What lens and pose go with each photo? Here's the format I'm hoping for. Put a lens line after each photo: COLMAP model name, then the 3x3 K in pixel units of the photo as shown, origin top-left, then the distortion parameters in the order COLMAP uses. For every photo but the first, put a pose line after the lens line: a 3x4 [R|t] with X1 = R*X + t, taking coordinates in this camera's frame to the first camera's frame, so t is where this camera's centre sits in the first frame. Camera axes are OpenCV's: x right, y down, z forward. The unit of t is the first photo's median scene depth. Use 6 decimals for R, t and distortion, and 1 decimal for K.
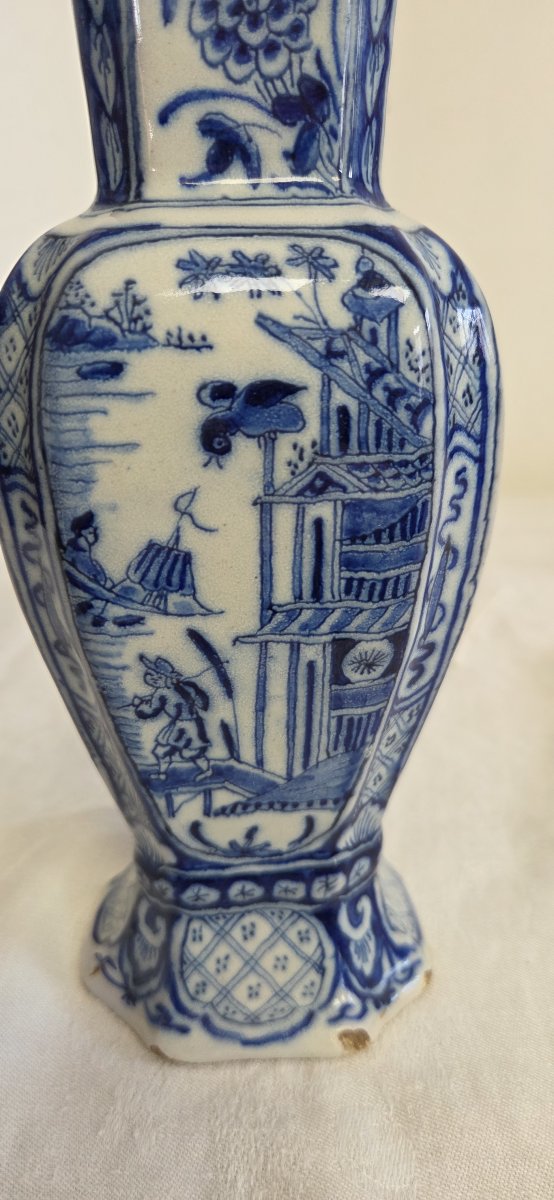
lens RADIAL K [[834.0, 0, 277.0], [0, 834.0, 600.0], [0, 0, 1]] dist [-0.005302, -0.039358]
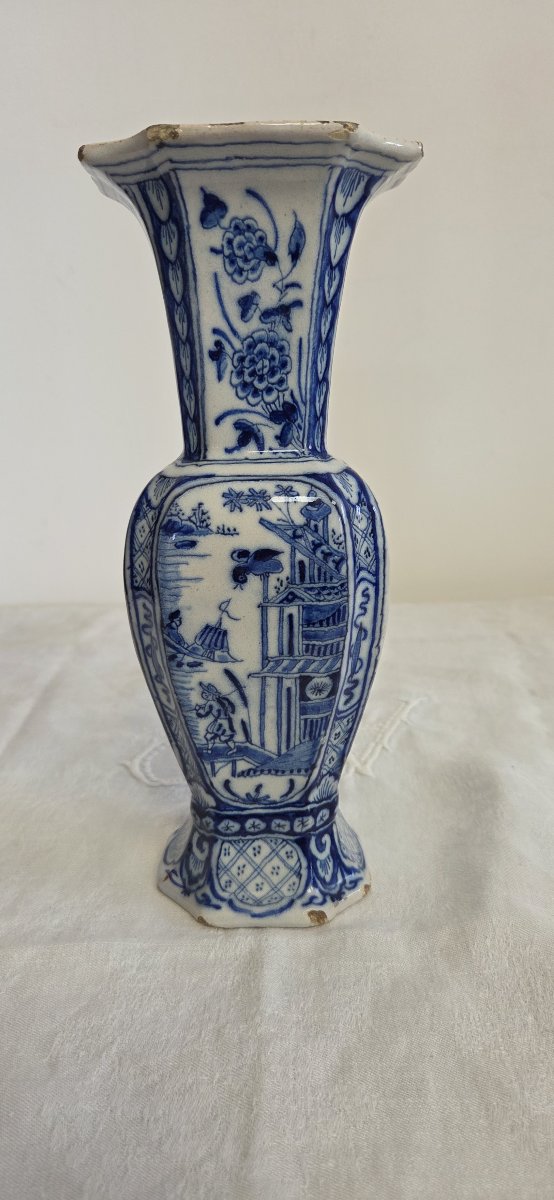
lens RADIAL K [[773.0, 0, 277.0], [0, 773.0, 600.0], [0, 0, 1]] dist [0.003557, 0.002324]
pose [[0.998969, 0.010754, -0.044106, 0.097243], [-0.014357, 0.996512, -0.082203, 0.021198], [0.043068, 0.082752, 0.995639, -0.840190]]
